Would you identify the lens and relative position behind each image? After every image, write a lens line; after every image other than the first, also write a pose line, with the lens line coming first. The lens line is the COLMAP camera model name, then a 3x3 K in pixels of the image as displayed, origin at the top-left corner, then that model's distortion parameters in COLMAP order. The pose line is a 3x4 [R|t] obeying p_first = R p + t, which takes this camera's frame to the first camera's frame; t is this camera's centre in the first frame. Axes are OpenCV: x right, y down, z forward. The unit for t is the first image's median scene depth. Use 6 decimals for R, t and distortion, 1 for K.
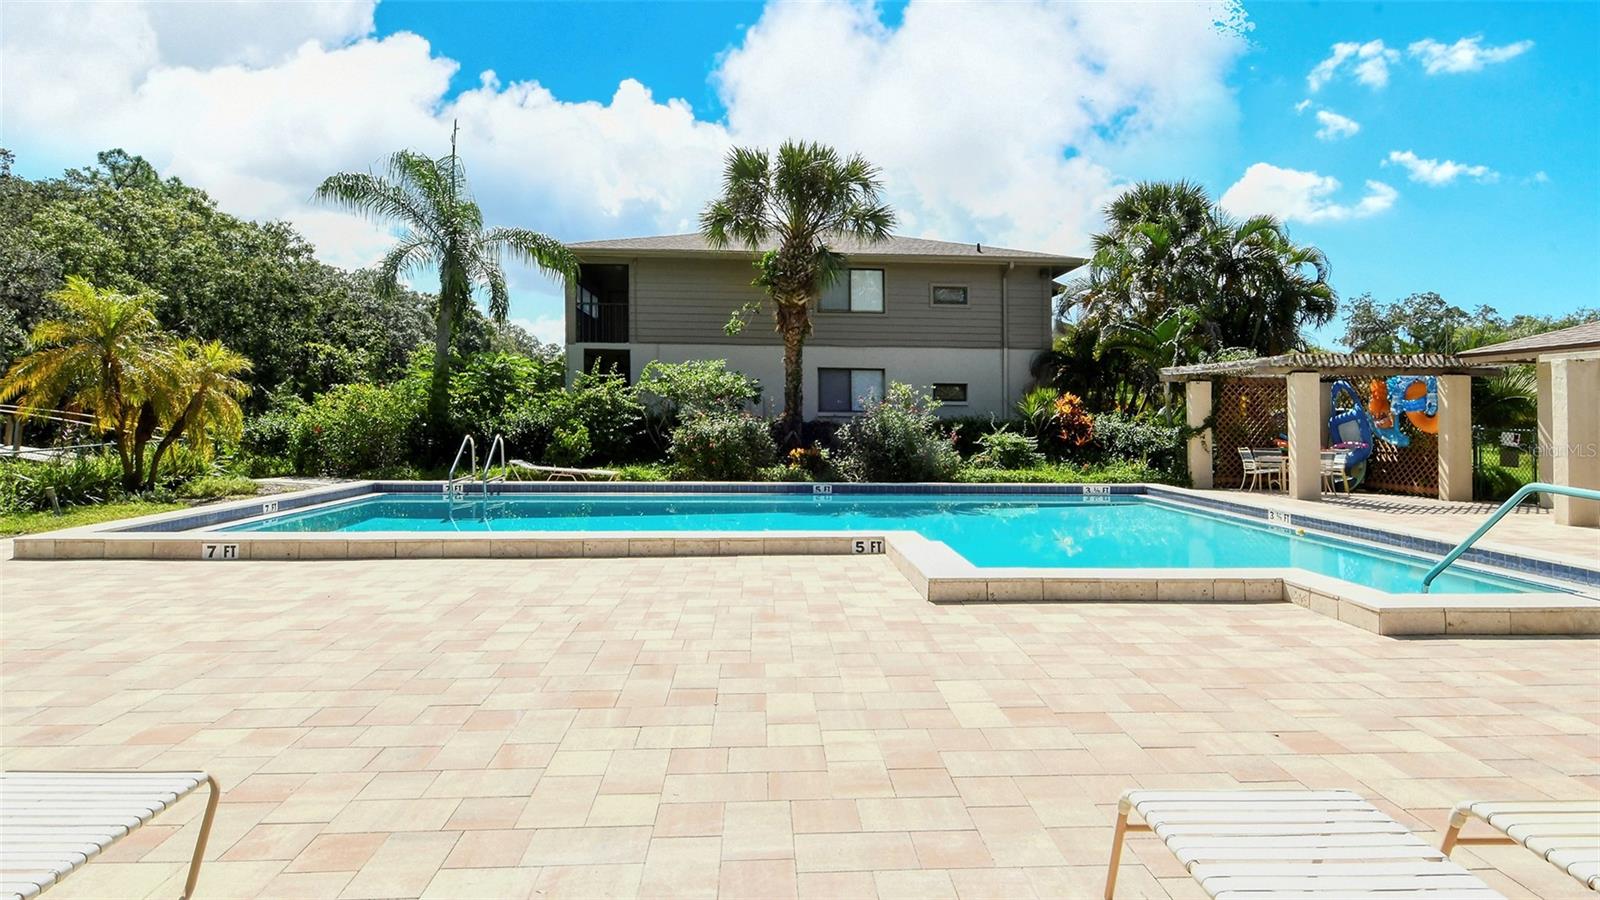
lens RADIAL K [[869.7, 0, 819.9], [0, 869.7, 417.8], [0, 0, 1]] dist [0.021741, -0.001726]
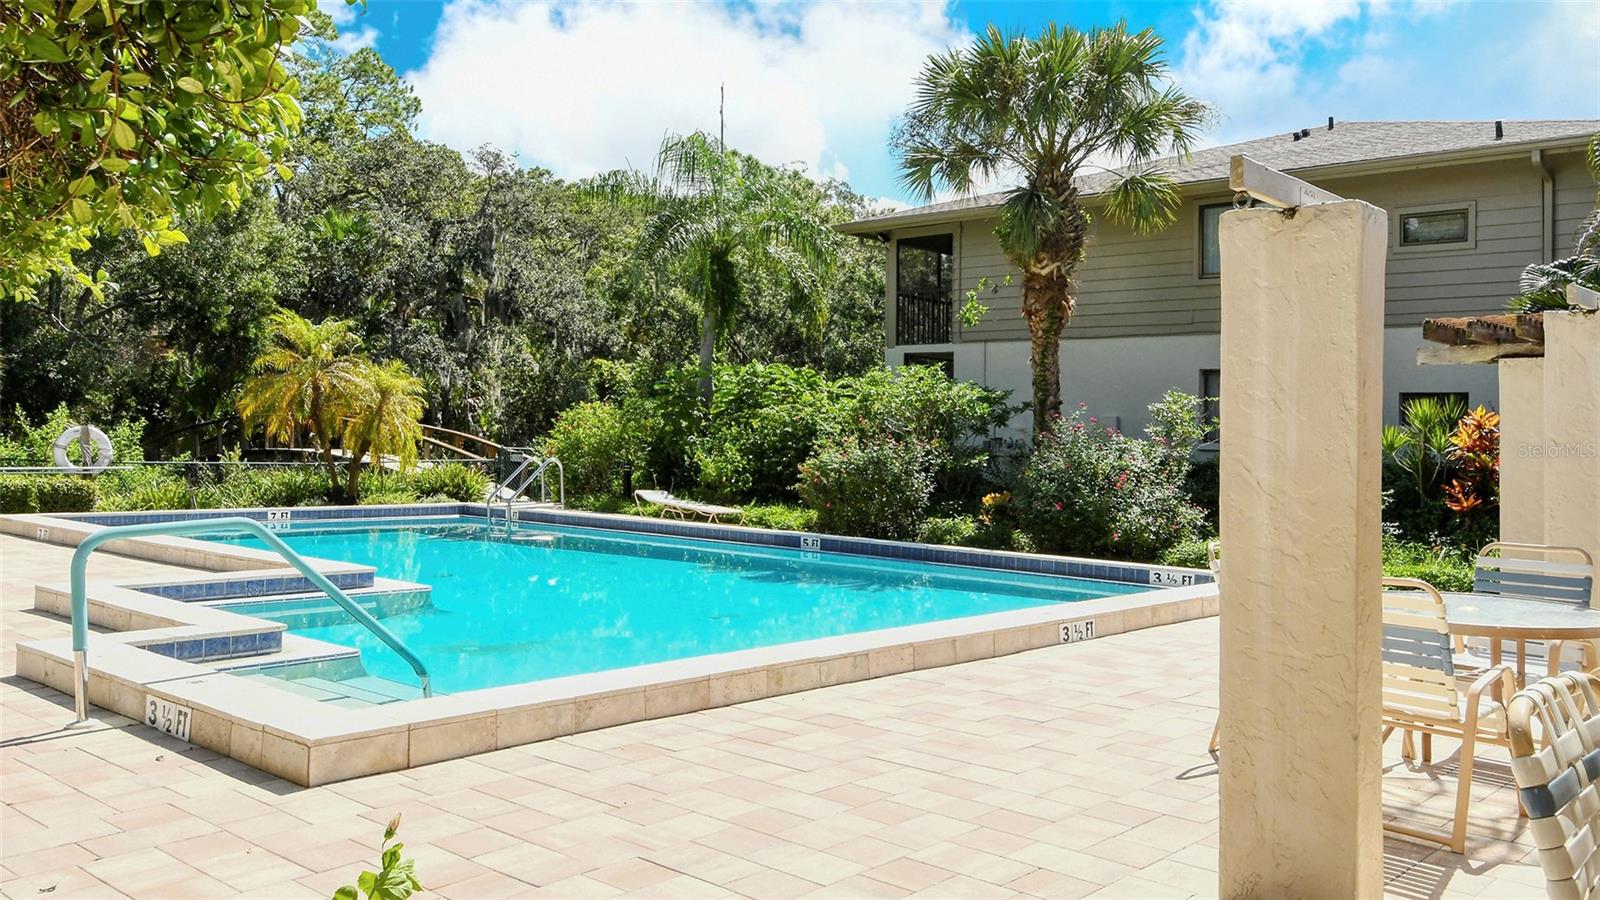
lens RADIAL K [[1377.4, 0, 858.9], [0, 1377.4, 444.5], [0, 0, 1]] dist [0.083964, -0.007919]
pose [[0.706133, 0.011876, -0.707979, 0.665509], [-0.021129, 0.999767, -0.004303, 0.004378], [0.707764, 0.017998, 0.706220, 0.191994]]
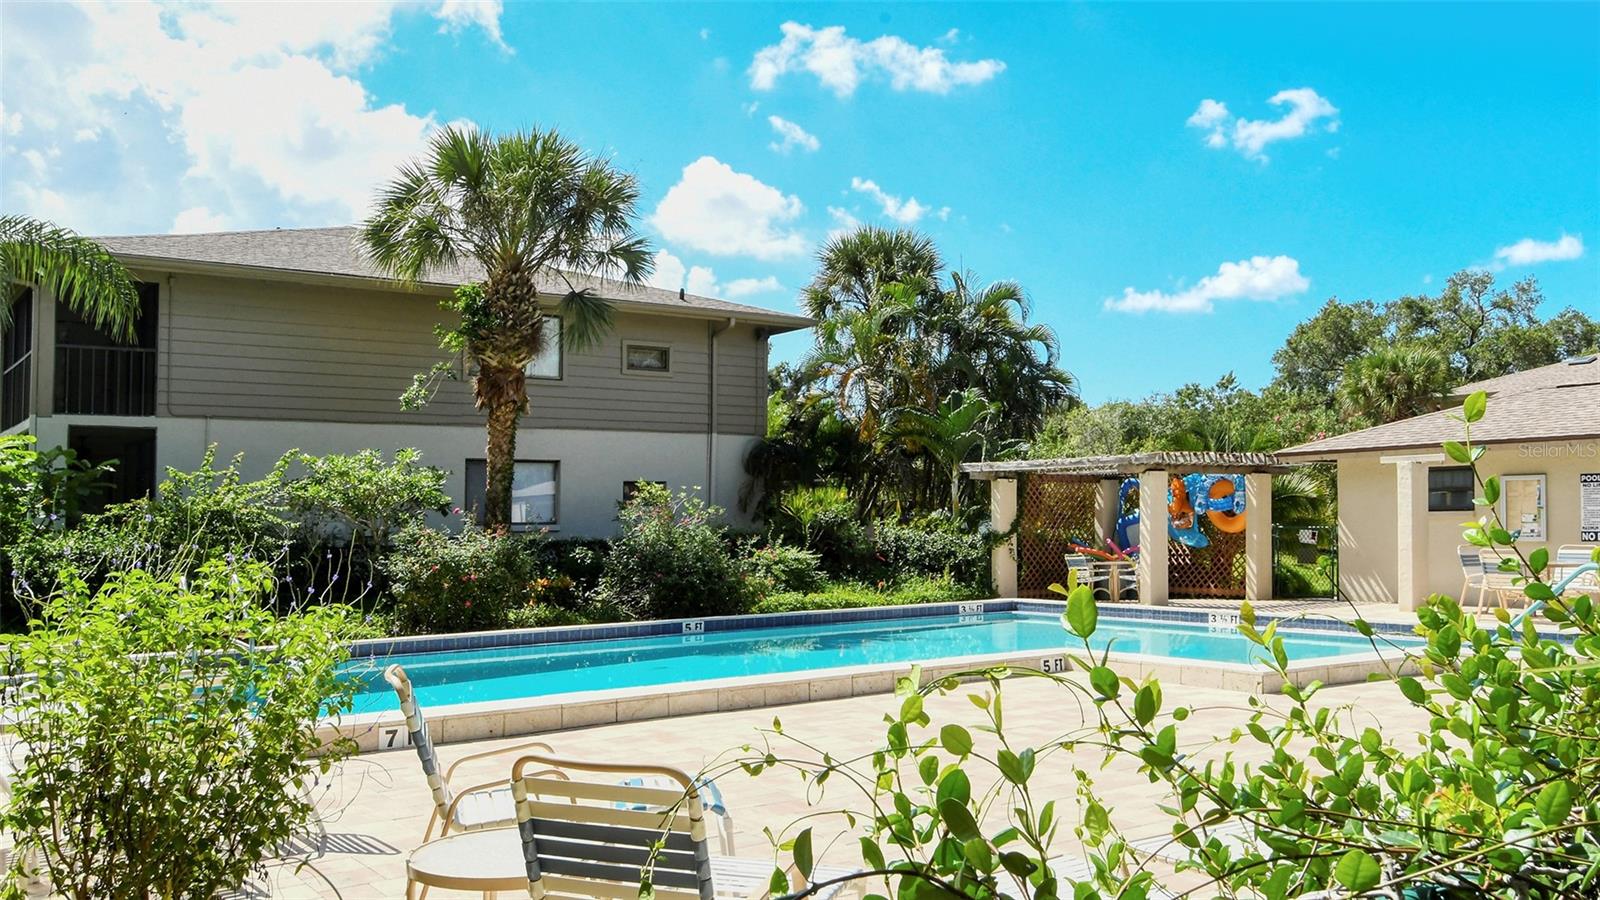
lens RADIAL K [[1377.4, 0, 858.9], [0, 1377.4, 444.5], [0, 0, 1]] dist [0.083964, -0.007919]
pose [[0.840852, 0.009746, 0.541177, -0.420810], [0.023345, 0.998254, -0.054251, -0.005356], [-0.540762, 0.058251, 0.839157, -0.063452]]
